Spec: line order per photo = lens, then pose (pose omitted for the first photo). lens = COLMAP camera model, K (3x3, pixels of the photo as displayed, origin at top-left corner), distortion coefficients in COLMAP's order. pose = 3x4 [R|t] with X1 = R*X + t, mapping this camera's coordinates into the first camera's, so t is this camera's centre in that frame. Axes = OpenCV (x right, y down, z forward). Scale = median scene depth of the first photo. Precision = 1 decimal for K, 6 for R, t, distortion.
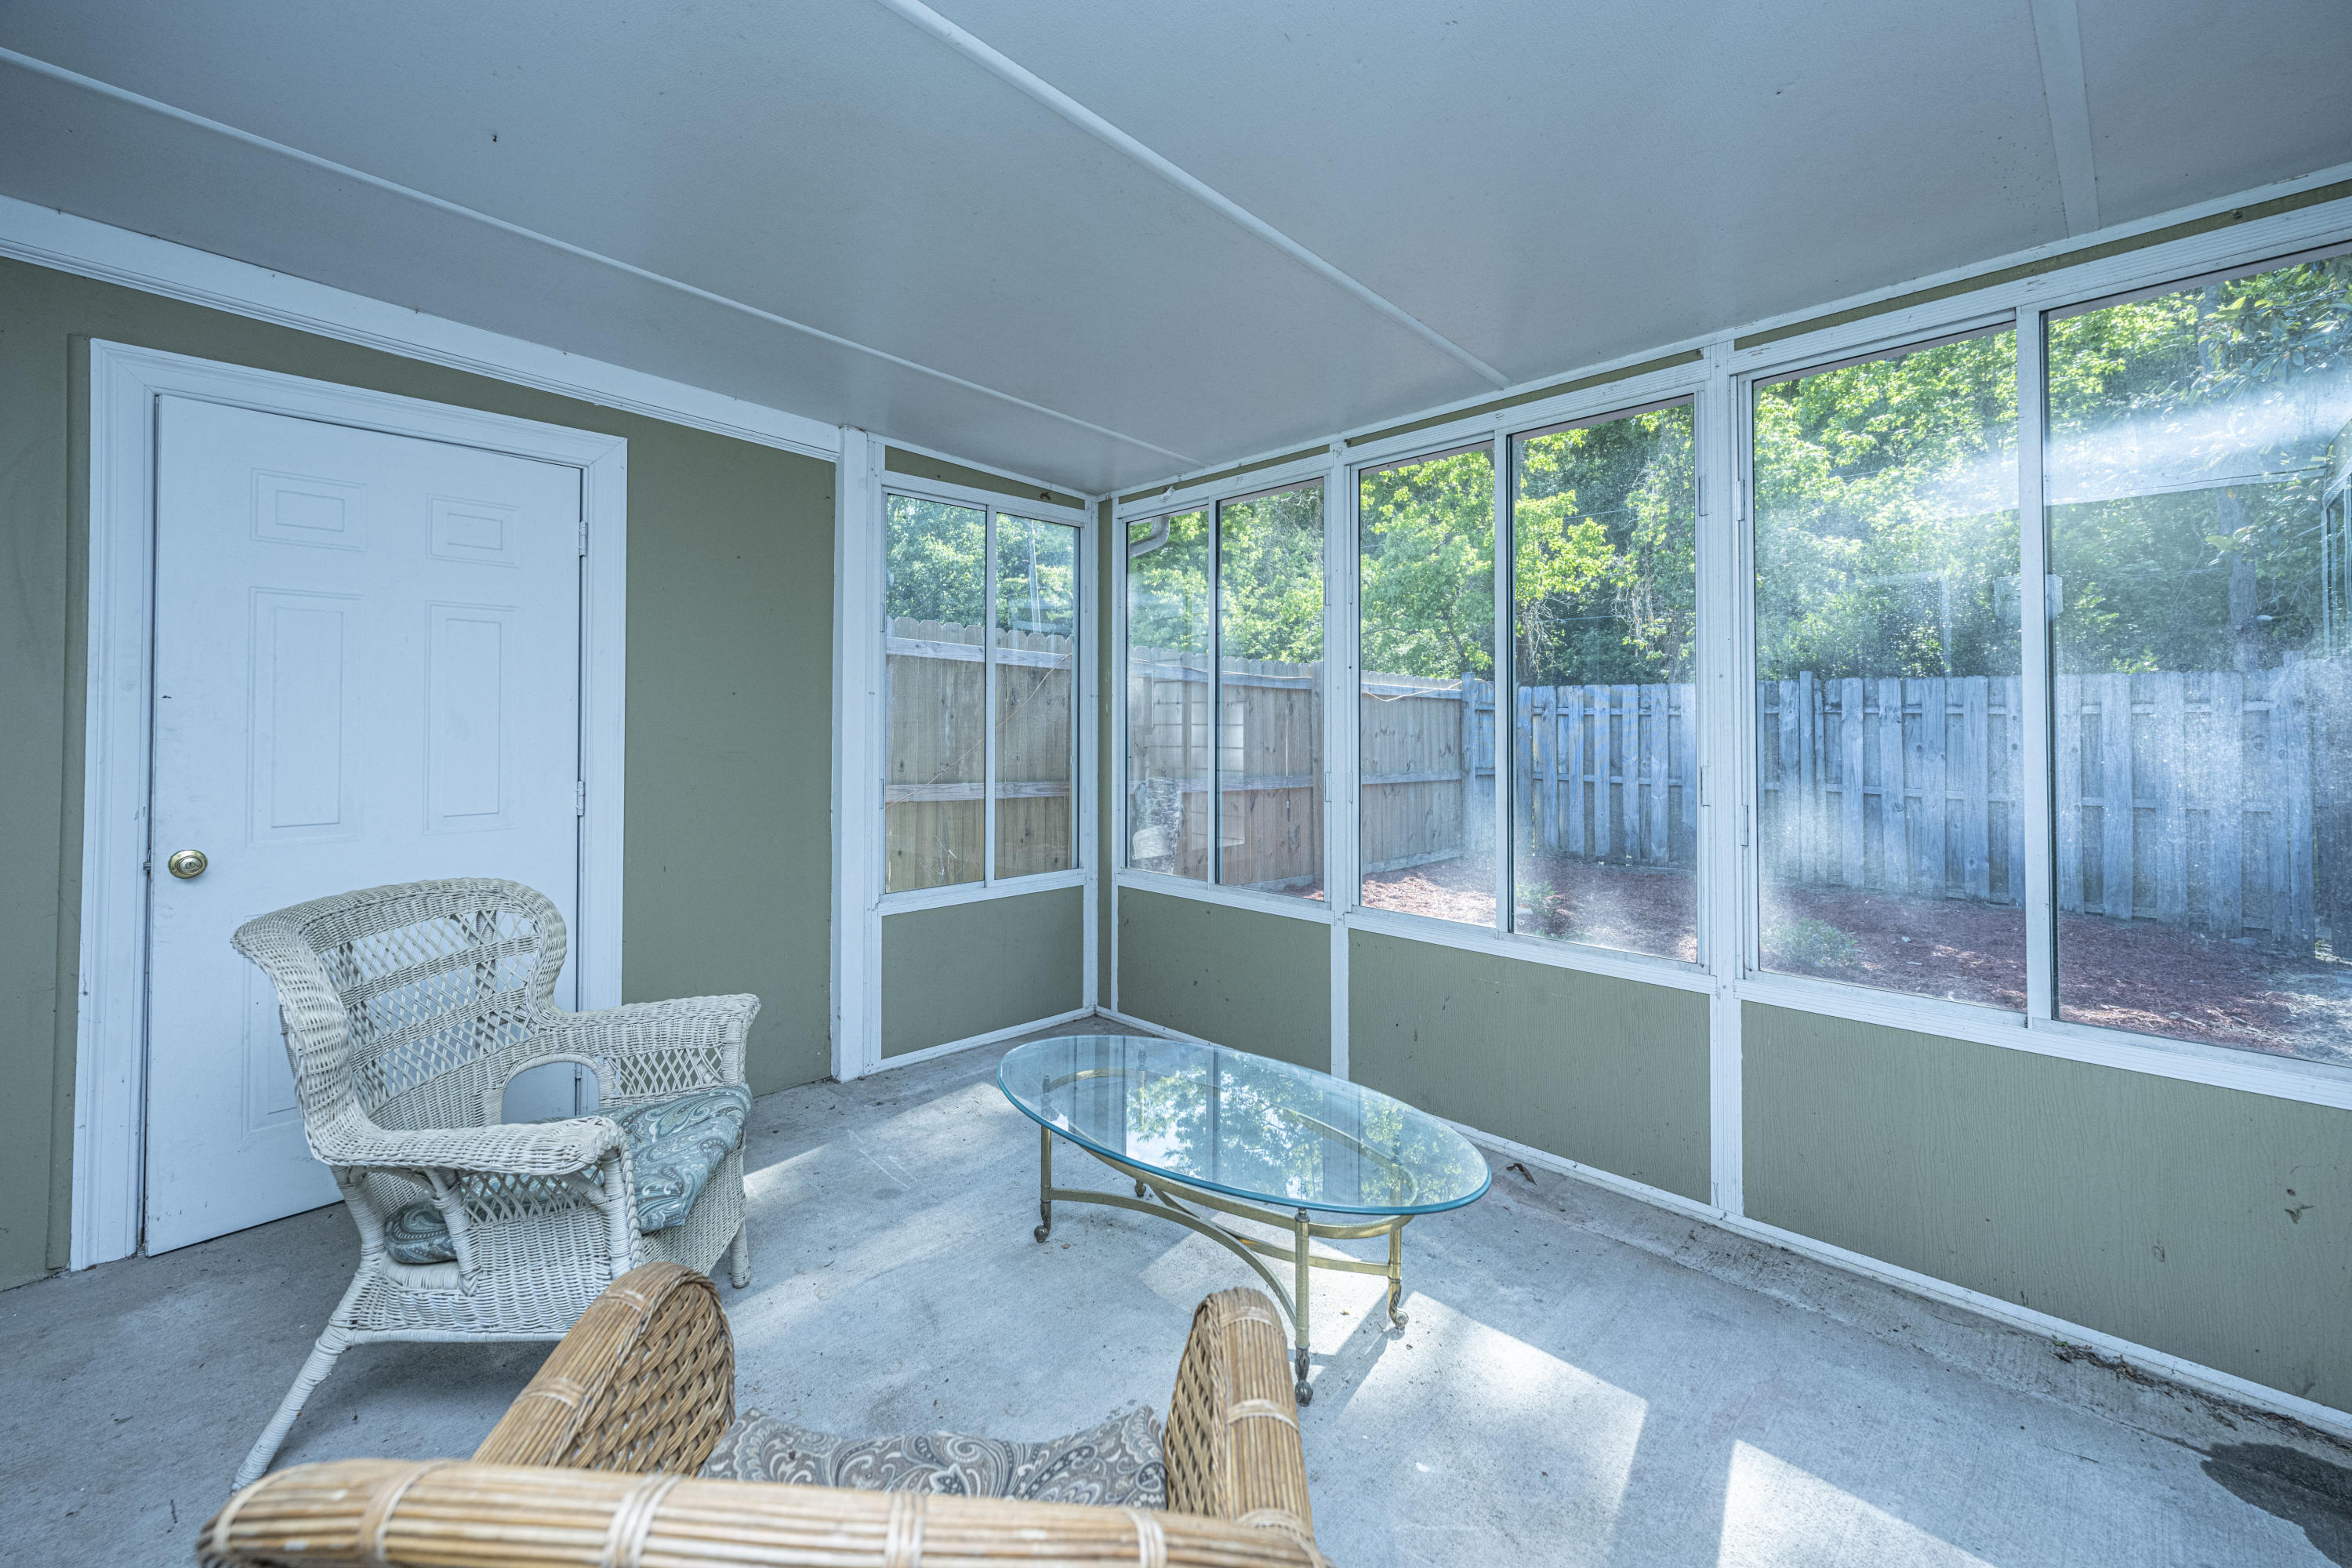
lens RADIAL K [[972.7, 0, 1130.0], [0, 972.7, 709.7], [0, 0, 1]] dist [-0.000788, 0.000070]
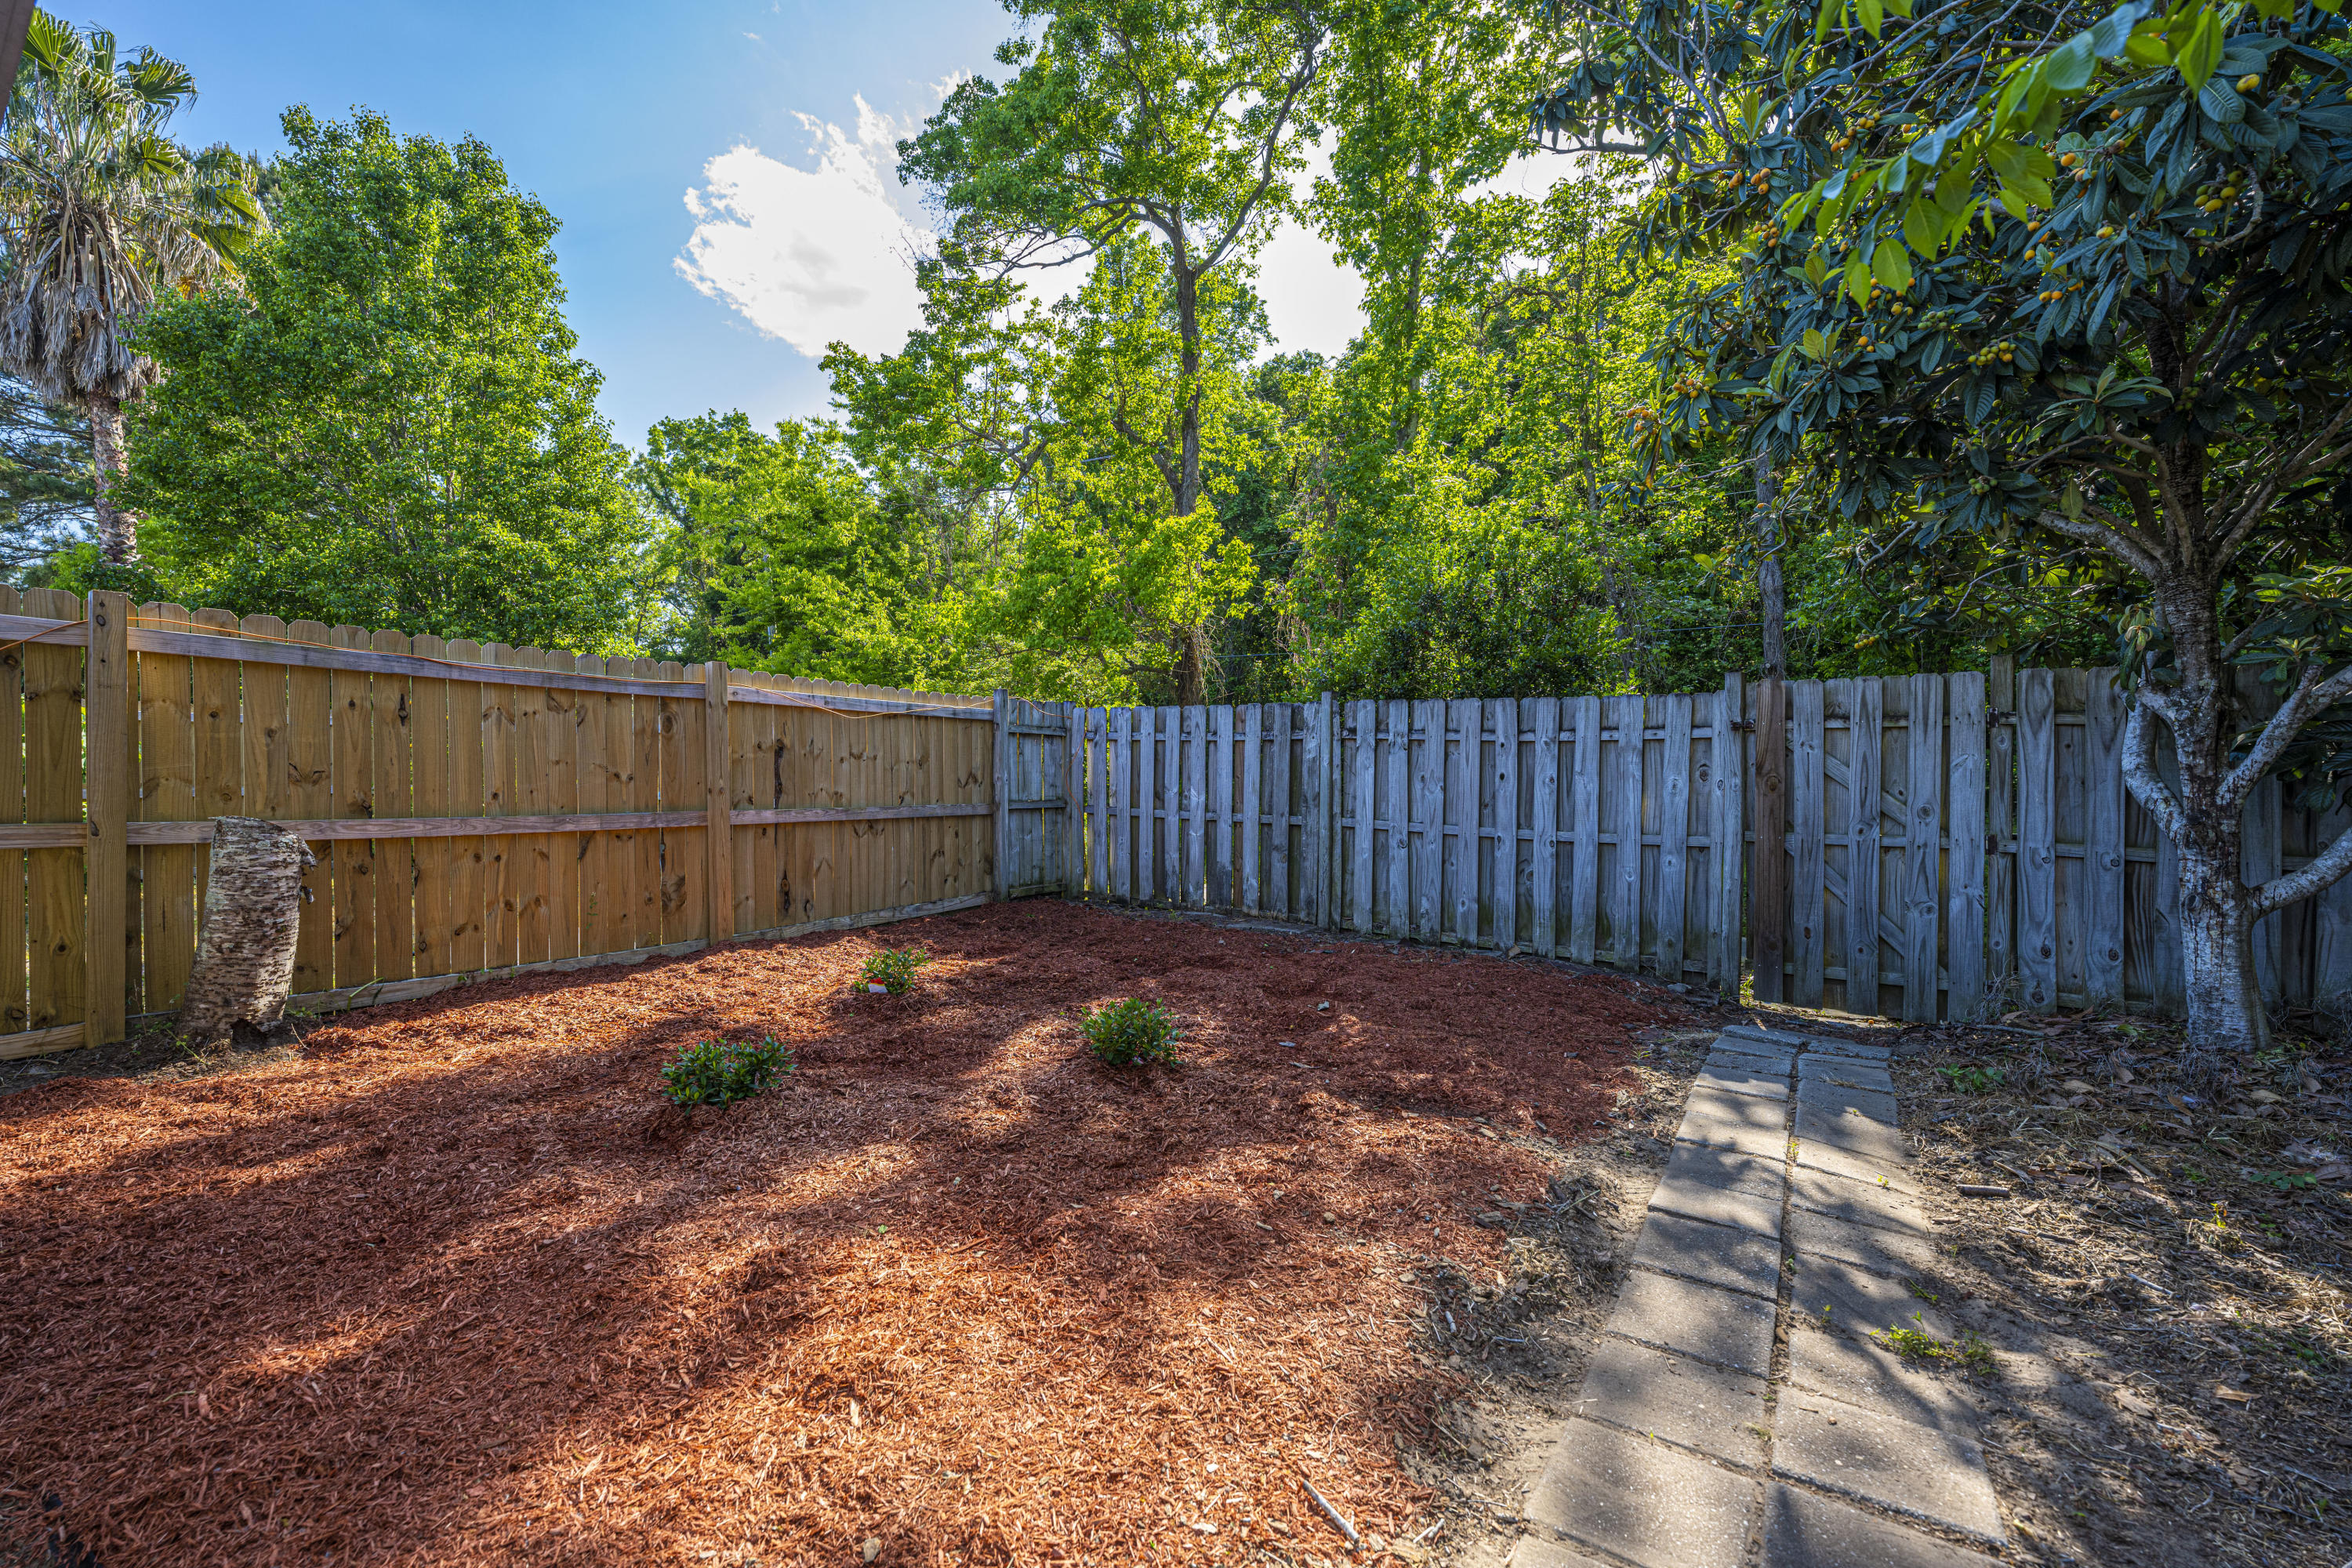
lens RADIAL K [[951.5, 0, 1172.5], [0, 951.5, 769.1], [0, 0, 1]] dist [-0.001546, 0.000508]
pose [[0.976229, 0.005074, 0.216680, 0.388486], [-0.010888, 0.999612, 0.025649, 0.010898], [-0.216466, -0.027398, 0.975906, 0.184713]]
